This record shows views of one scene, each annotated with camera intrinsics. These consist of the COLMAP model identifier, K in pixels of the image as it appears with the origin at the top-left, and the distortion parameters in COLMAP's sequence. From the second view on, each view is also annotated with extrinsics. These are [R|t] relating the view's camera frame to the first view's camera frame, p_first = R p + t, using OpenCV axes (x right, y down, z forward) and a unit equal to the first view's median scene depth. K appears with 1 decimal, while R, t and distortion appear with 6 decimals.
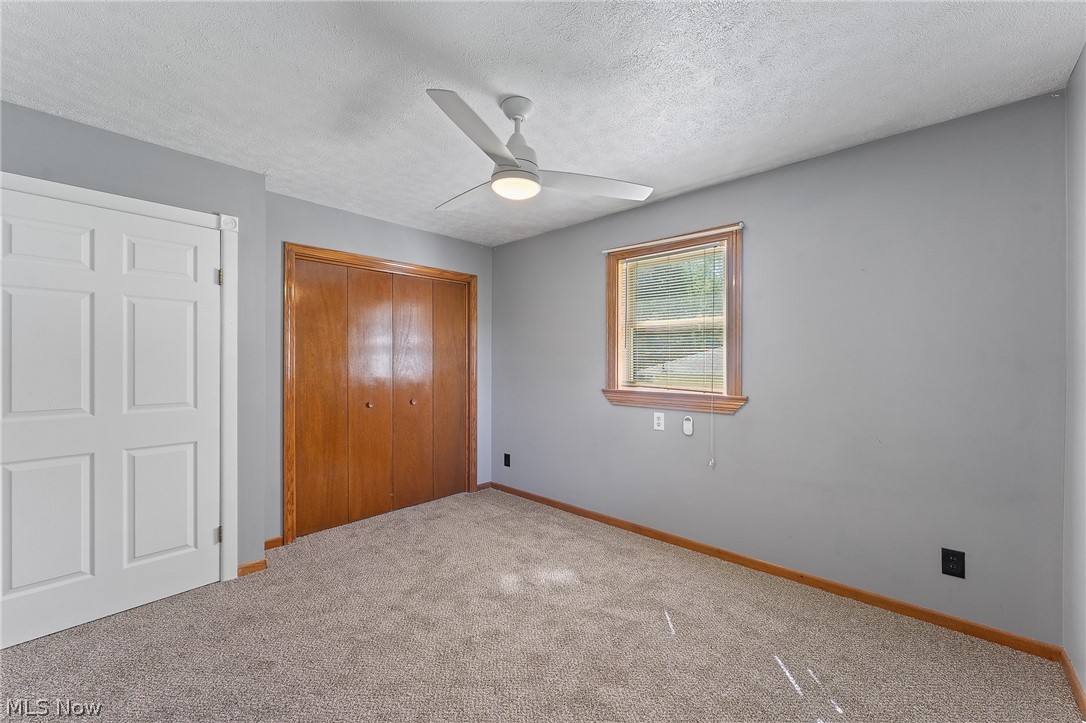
lens RADIAL K [[434.3, 0, 547.8], [0, 434.3, 366.1], [0, 0, 1]] dist [-0.003378, -0.000094]
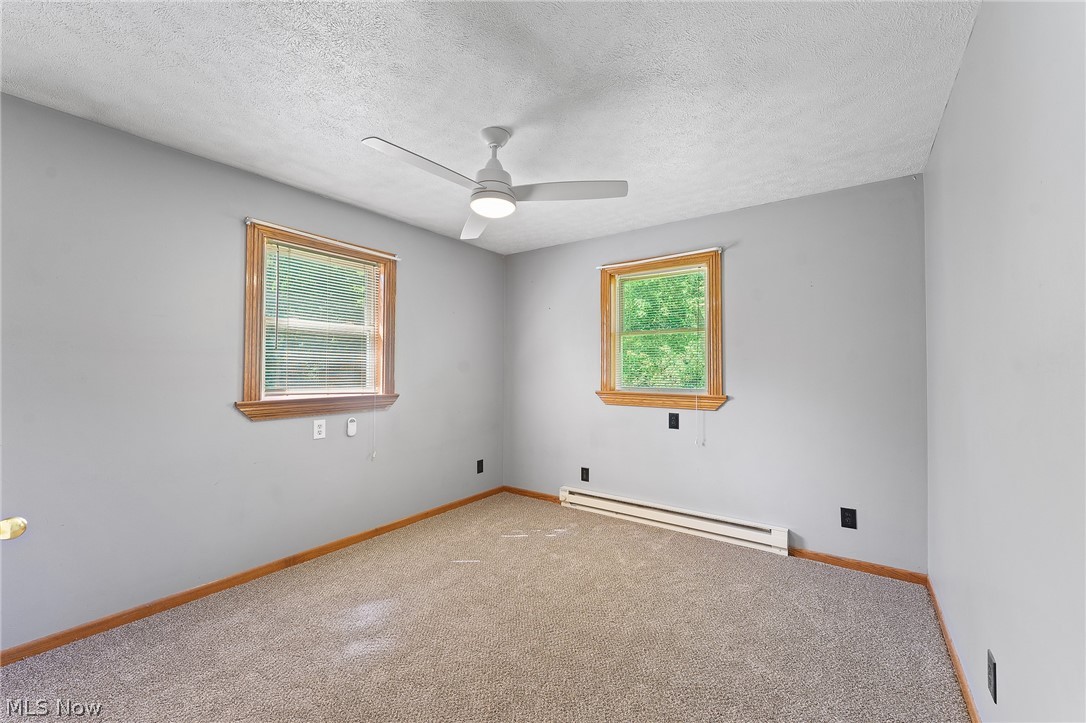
lens RADIAL K [[434.3, 0, 543.8], [0, 434.3, 358.0], [0, 0, 1]] dist [-0.003378, -0.000094]
pose [[-0.135929, 0.013654, 0.990625, -0.806096], [-0.005152, 0.999882, -0.014488, -0.017283], [-0.990705, -0.007073, -0.135842, 0.704935]]
